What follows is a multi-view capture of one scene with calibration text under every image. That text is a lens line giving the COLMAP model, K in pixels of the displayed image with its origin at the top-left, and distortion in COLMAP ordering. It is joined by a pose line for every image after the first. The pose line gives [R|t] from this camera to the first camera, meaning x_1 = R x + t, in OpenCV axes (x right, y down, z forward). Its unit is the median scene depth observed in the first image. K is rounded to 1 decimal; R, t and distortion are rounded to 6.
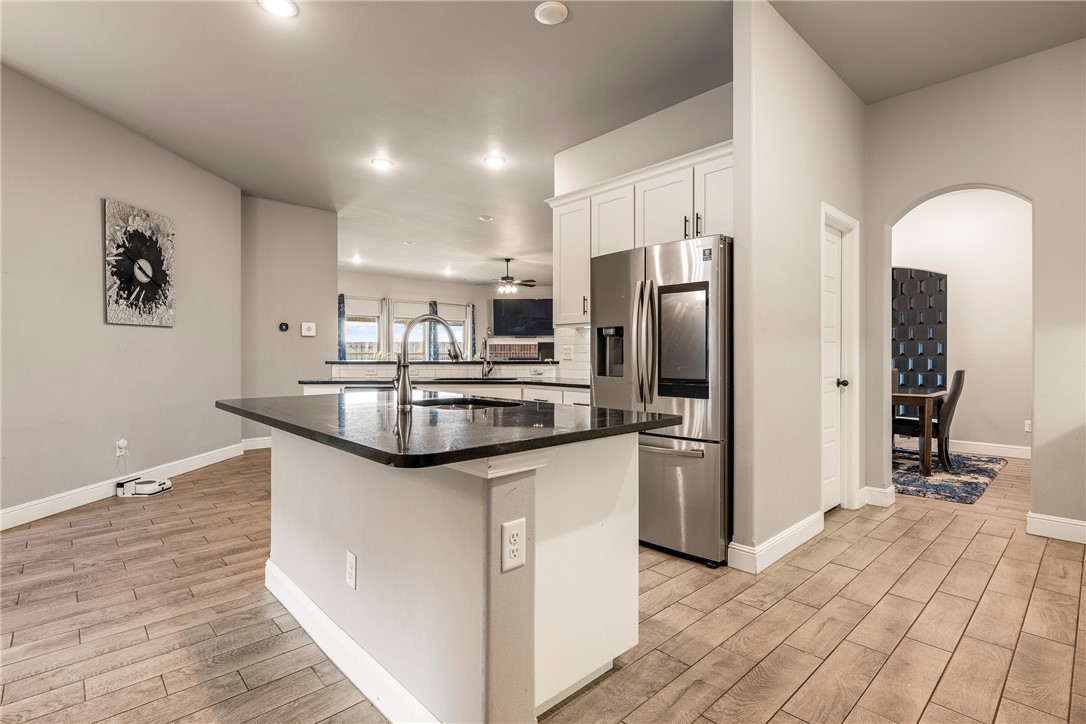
lens RADIAL K [[526.8, 0, 545.7], [0, 526.8, 356.4], [0, 0, 1]] dist [-0.001028, 0.000402]
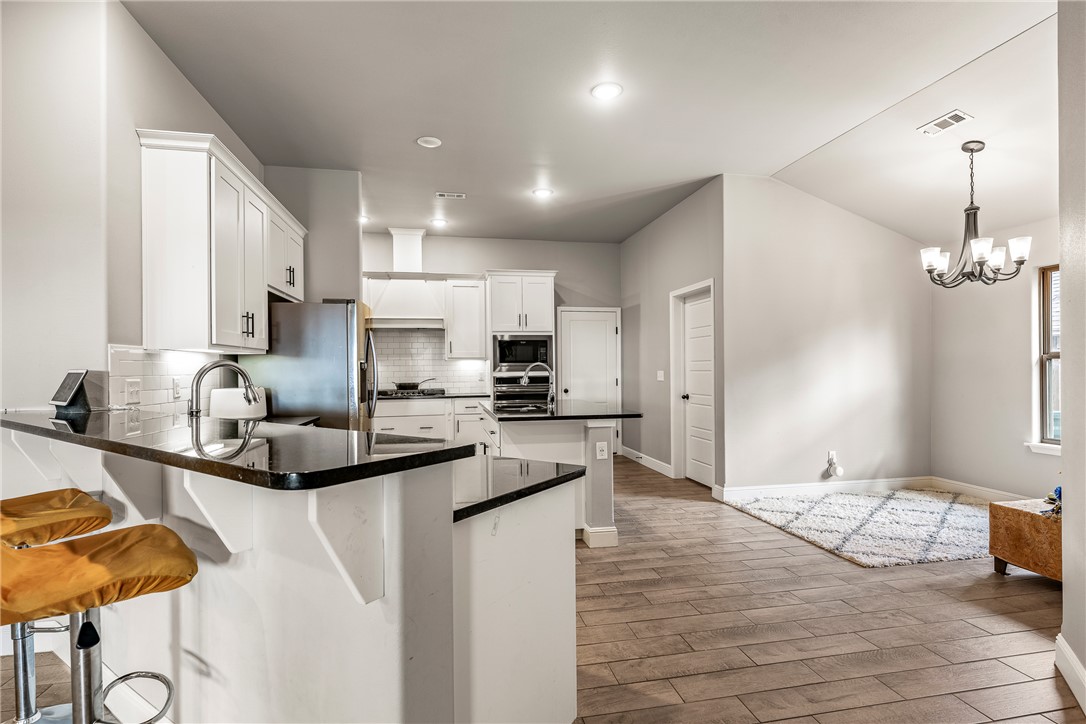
lens RADIAL K [[509.6, 0, 541.1], [0, 509.6, 369.9], [0, 0, 1]] dist [0.001028, 0.000548]
pose [[-0.848445, 0.005567, 0.529254, -1.063555], [0.009162, 0.999949, 0.004169, -0.048306], [-0.529204, 0.008386, -0.848453, 2.223240]]
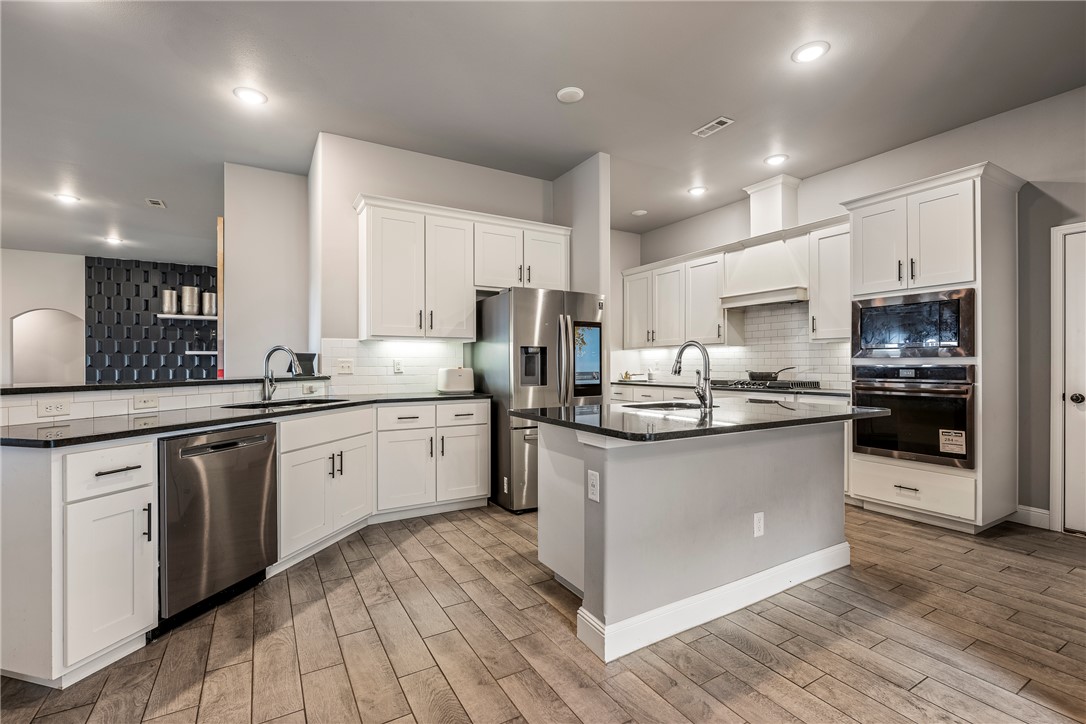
lens RADIAL K [[483.6, 0, 543.0], [0, 483.6, 362.0], [0, 0, 1]] dist [-0.001662, -0.000449]
pose [[0.211188, 0.002729, 0.977442, -1.238939], [0.004037, 0.999985, -0.003664, -0.017499], [-0.977437, 0.004720, 0.211174, 0.912894]]
